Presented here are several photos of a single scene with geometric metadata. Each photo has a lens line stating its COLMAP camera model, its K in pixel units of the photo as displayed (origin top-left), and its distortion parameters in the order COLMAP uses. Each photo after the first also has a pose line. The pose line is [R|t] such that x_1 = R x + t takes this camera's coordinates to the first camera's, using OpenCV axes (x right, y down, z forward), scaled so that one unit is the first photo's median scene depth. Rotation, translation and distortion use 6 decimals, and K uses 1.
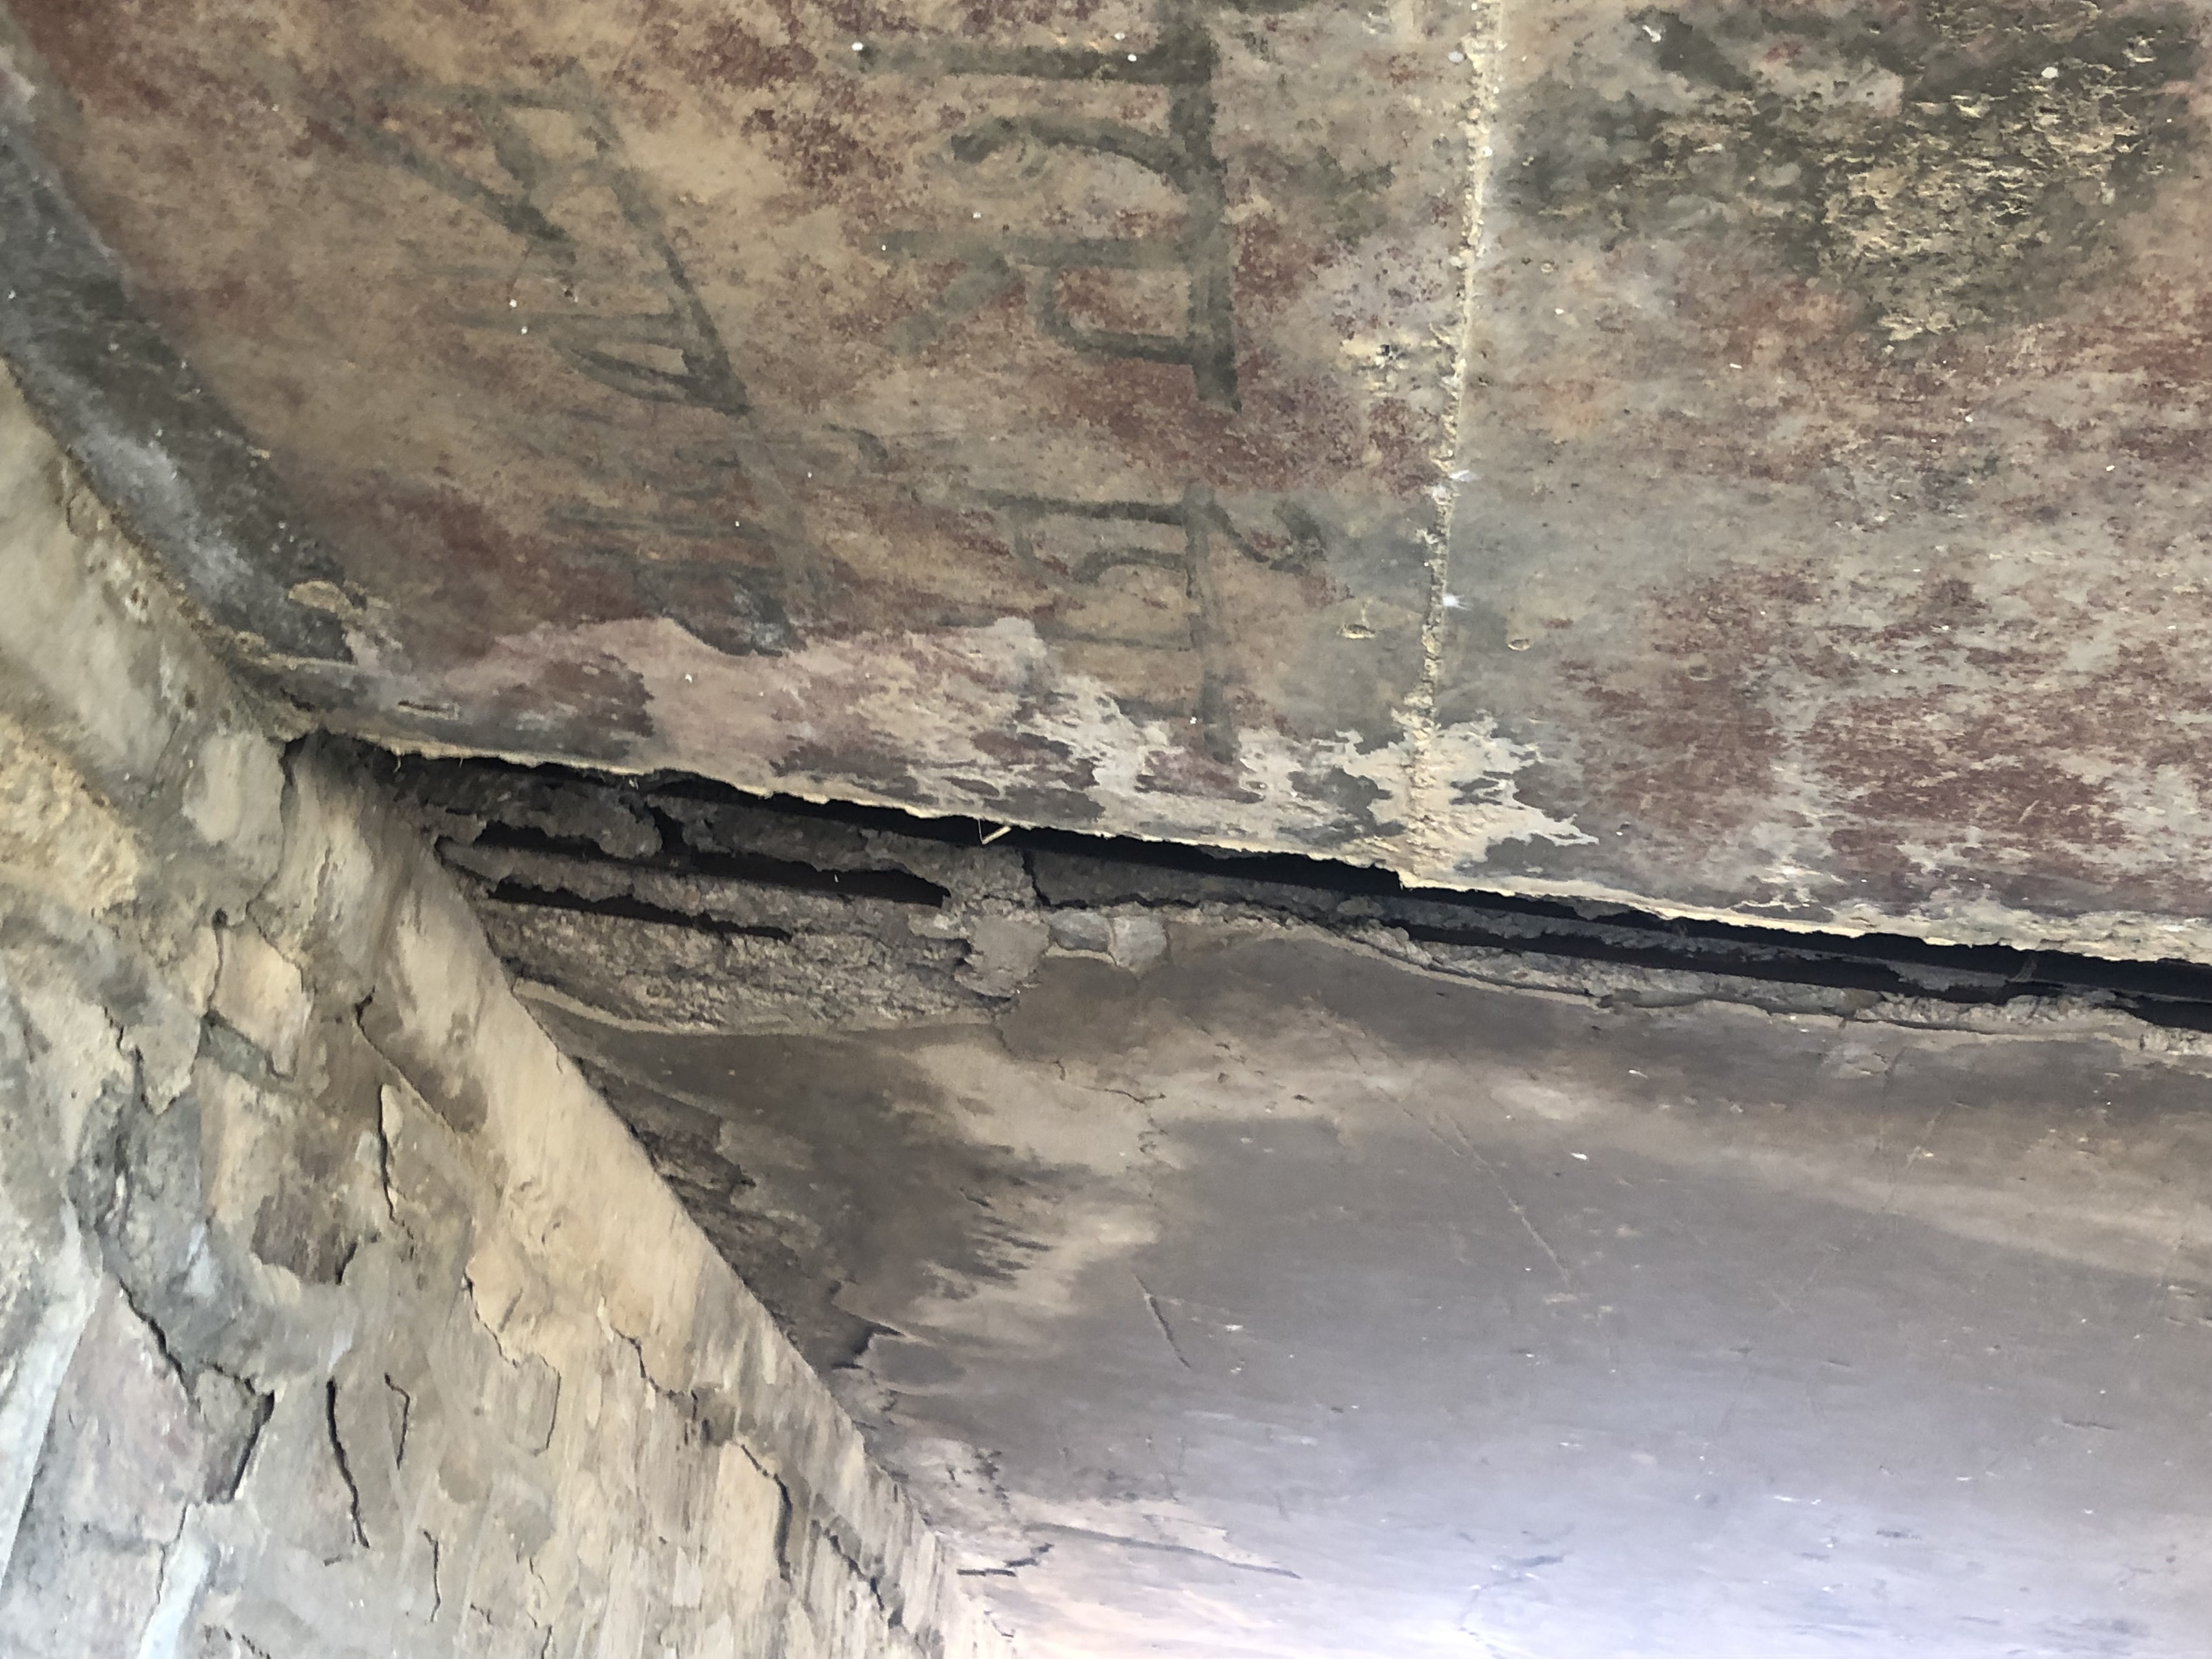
lens RADIAL K [[2829.4, 0, 1148.8], [0, 2829.4, 810.6], [0, 0, 1]] dist [0.053444, 0.000000]
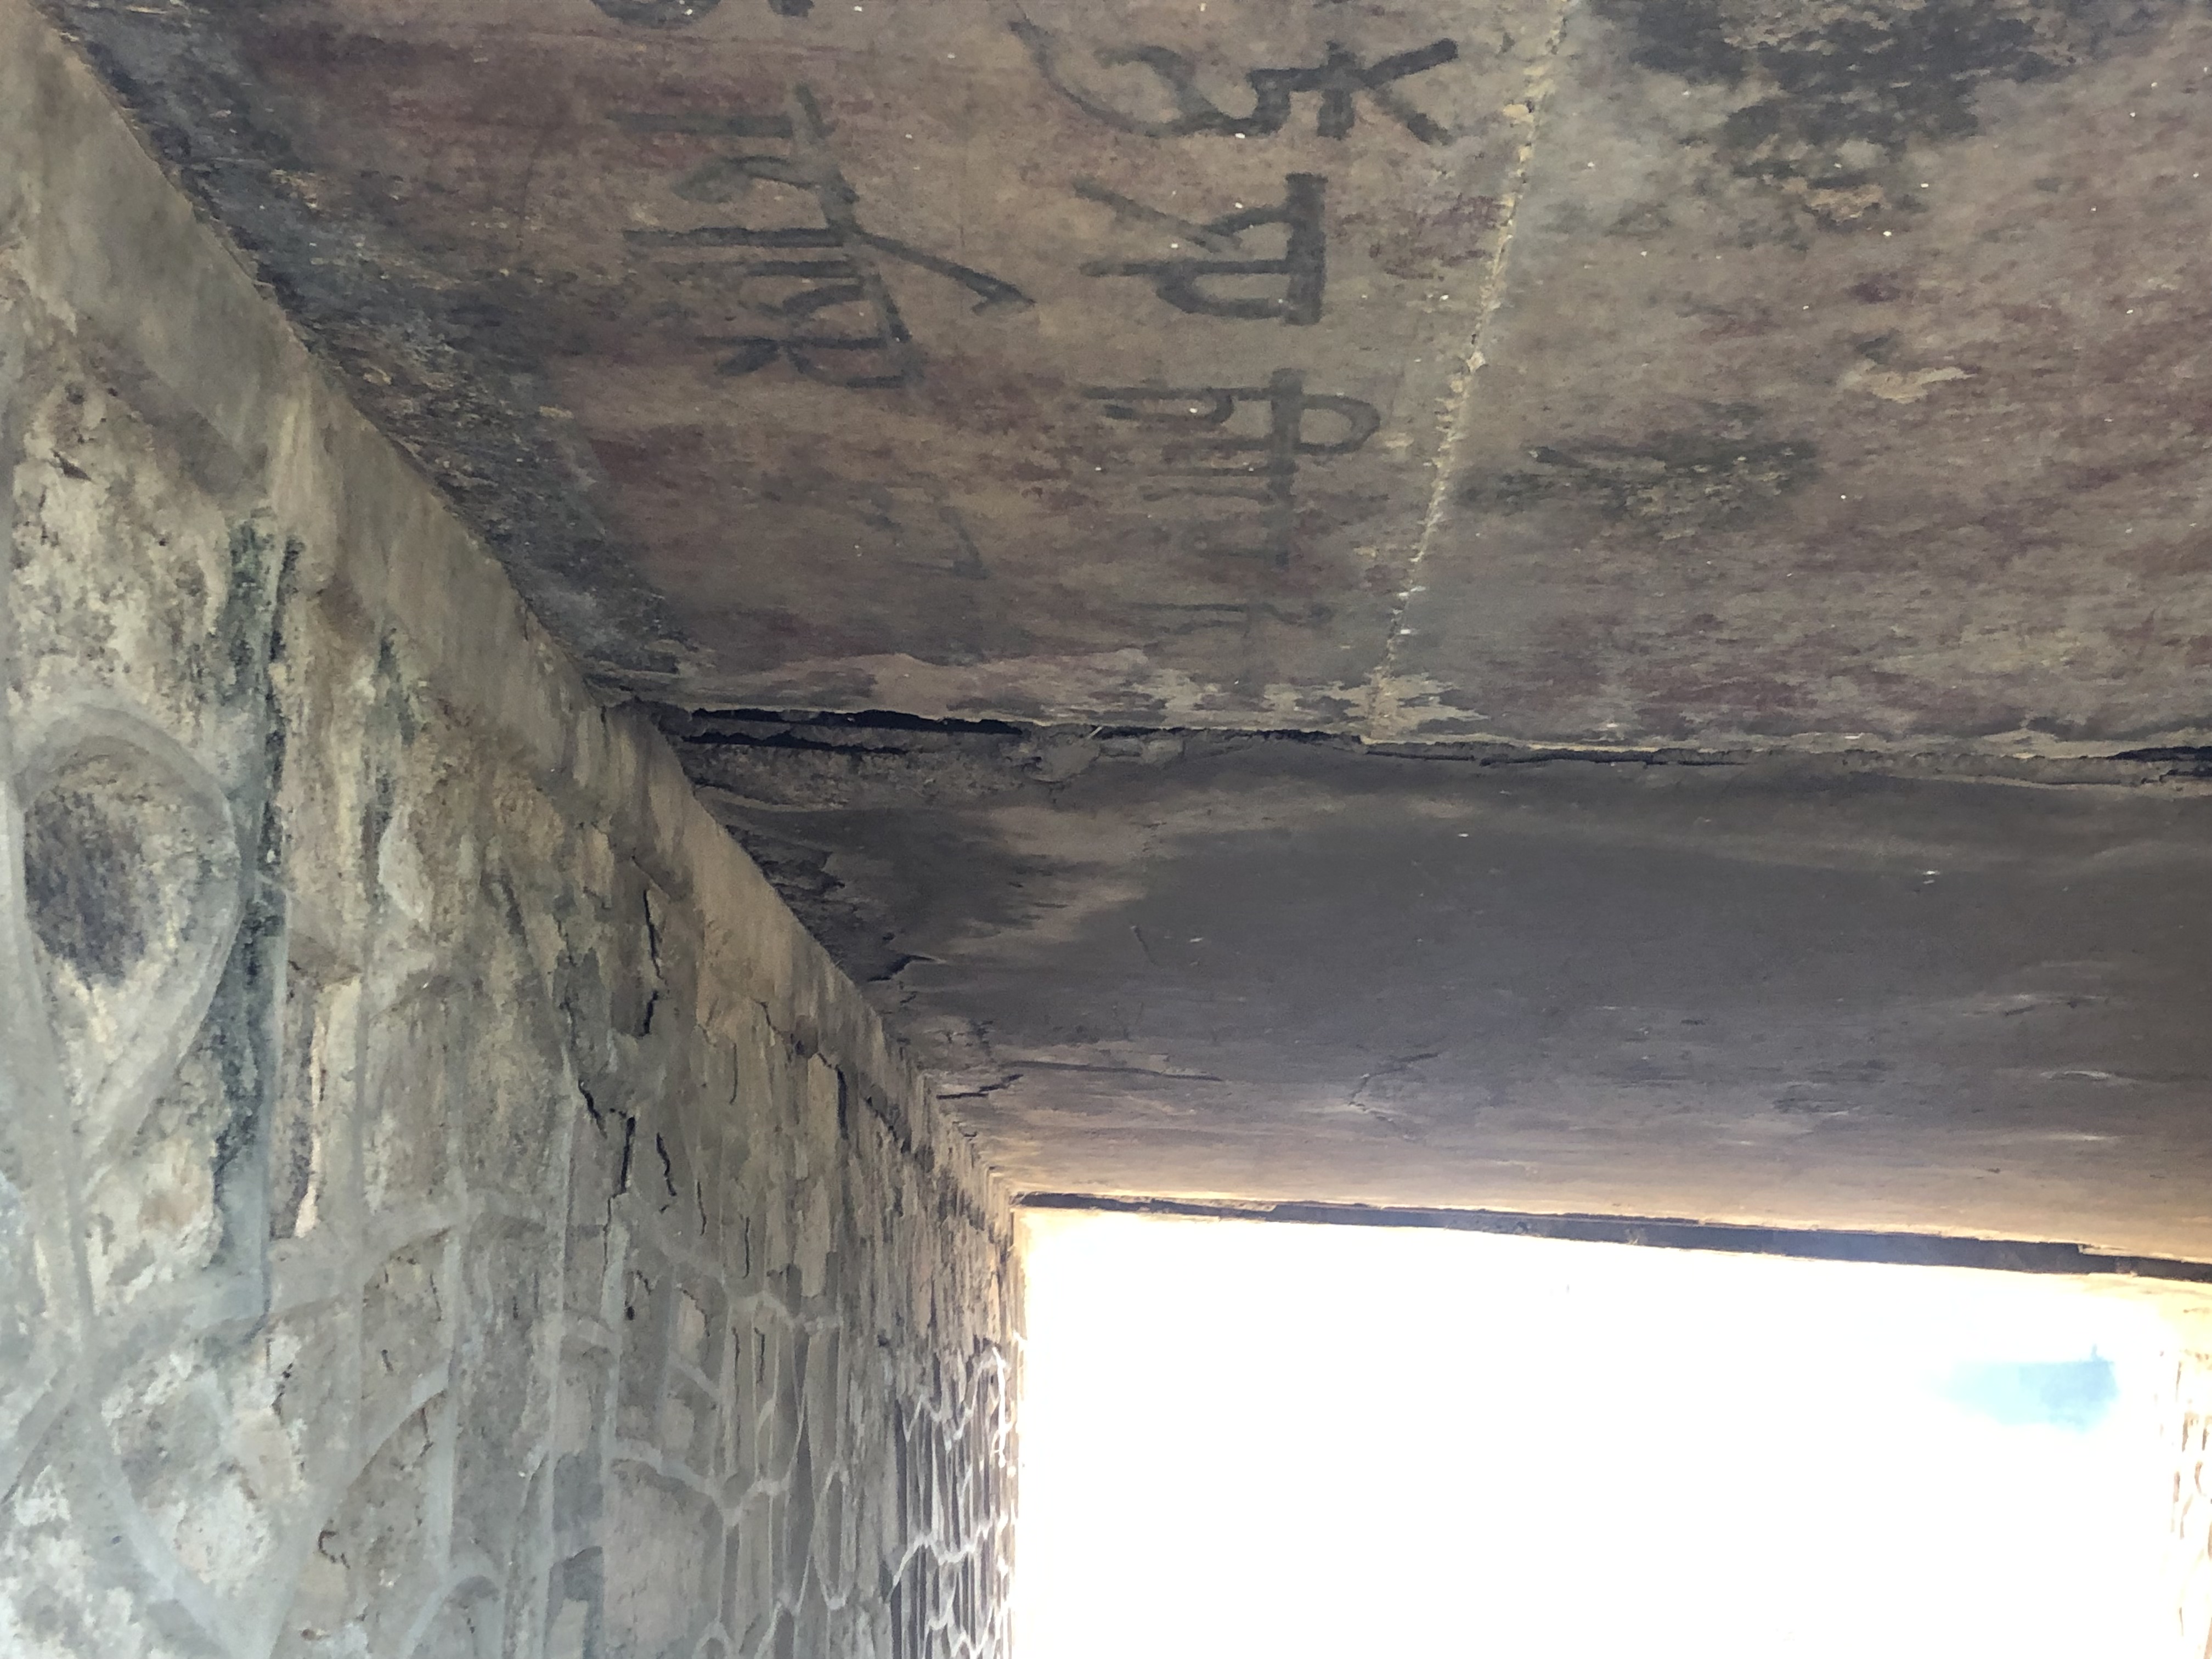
lens RADIAL K [[2829.4, 0, 1113.2], [0, 2829.4, 848.3], [0, 0, 1]] dist [0.053444, 0.000000]
pose [[0.994451, -0.093847, 0.047539, -0.110811], [0.082031, 0.974661, 0.208102, -0.223996], [-0.065864, -0.203048, 0.976951, -0.451667]]
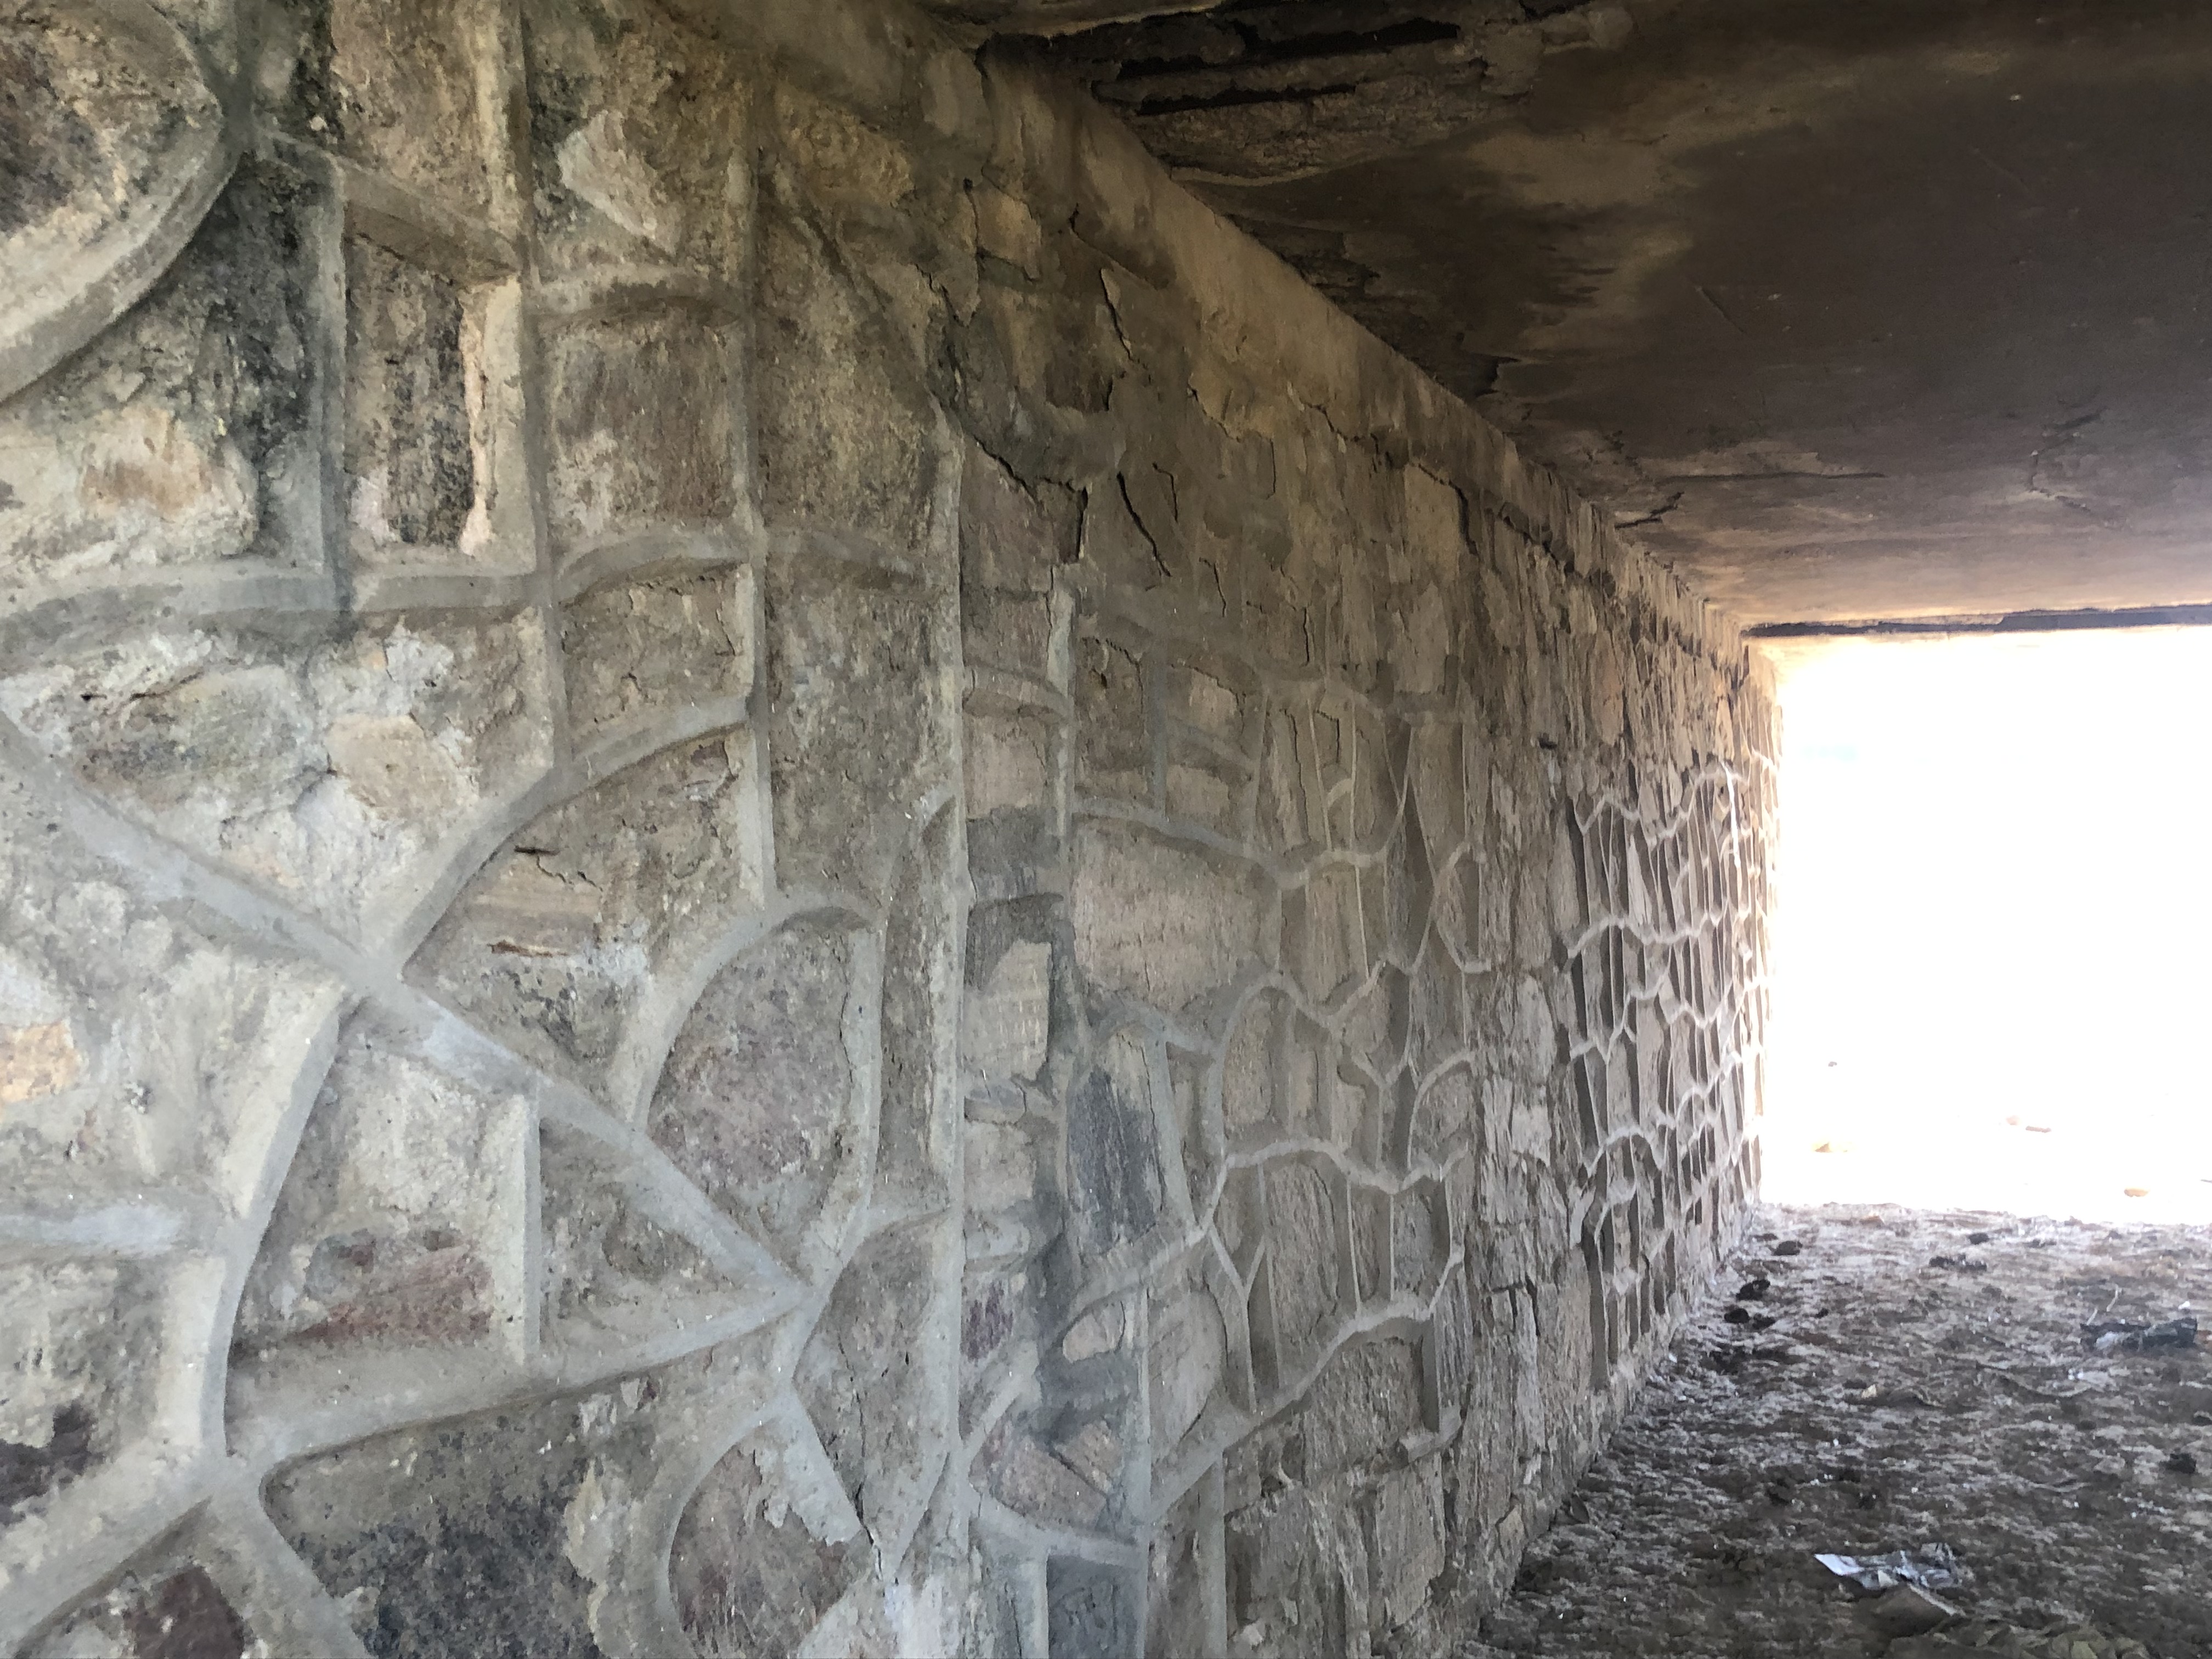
lens RADIAL K [[2280.4, 0, 1031.3], [0, 2280.4, 882.5], [0, 0, 1]] dist [0.008887, 0.000000]
pose [[0.928290, -0.145013, -0.342418, 0.054231], [0.264912, 0.904104, 0.335287, -0.021954], [0.260960, -0.401954, 0.877686, -0.166012]]
